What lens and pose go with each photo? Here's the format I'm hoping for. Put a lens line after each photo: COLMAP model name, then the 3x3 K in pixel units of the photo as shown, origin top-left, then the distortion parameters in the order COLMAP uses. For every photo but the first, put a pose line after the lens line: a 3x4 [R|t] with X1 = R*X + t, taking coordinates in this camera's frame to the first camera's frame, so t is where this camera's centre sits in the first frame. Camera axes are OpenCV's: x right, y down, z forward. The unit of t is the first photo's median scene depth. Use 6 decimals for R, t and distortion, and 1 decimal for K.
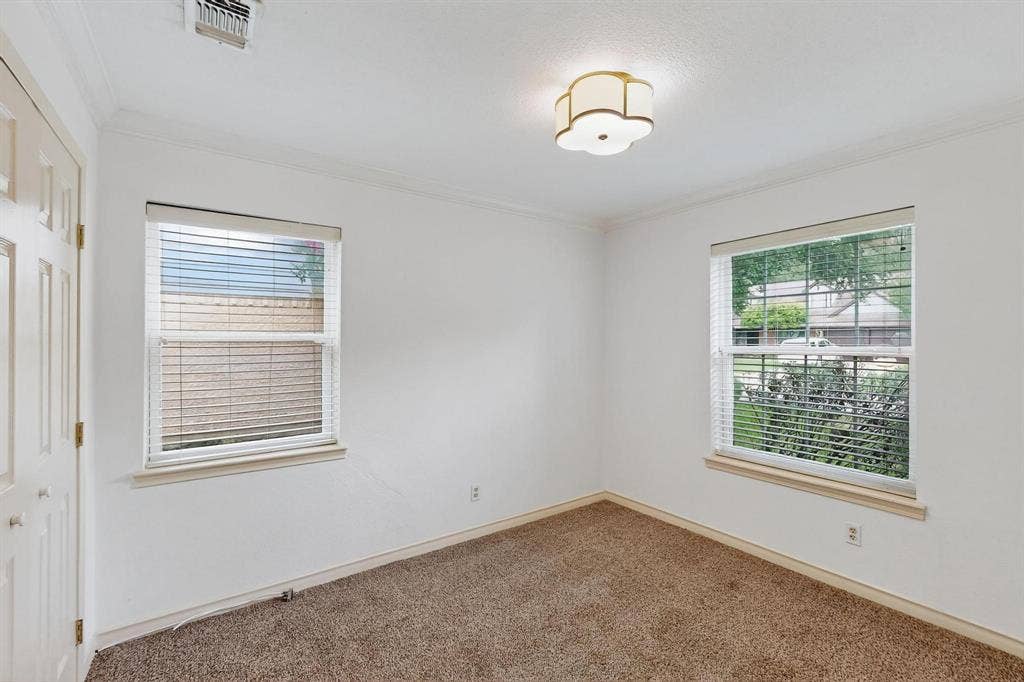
lens RADIAL K [[442.5, 0, 517.5], [0, 442.5, 340.4], [0, 0, 1]] dist [-0.001352, -0.000020]
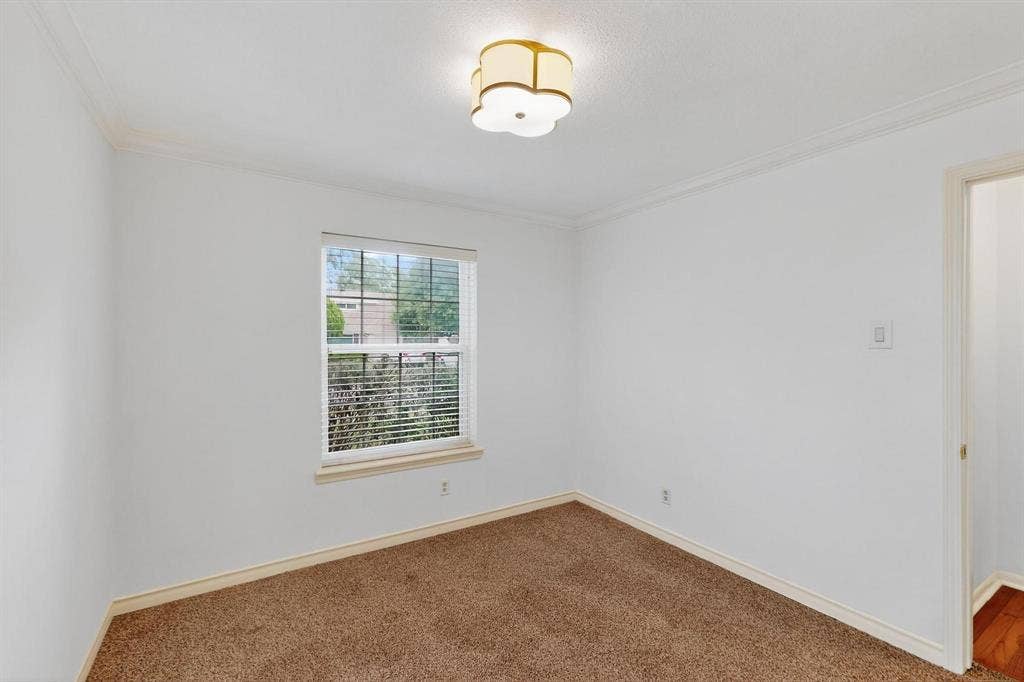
lens RADIAL K [[442.5, 0, 516.2], [0, 442.5, 343.5], [0, 0, 1]] dist [-0.001352, -0.000020]
pose [[0.051642, -0.007877, 0.998635, -0.480952], [-0.007282, 0.999939, 0.008264, -0.002465], [-0.998639, -0.007698, 0.051582, 0.643591]]
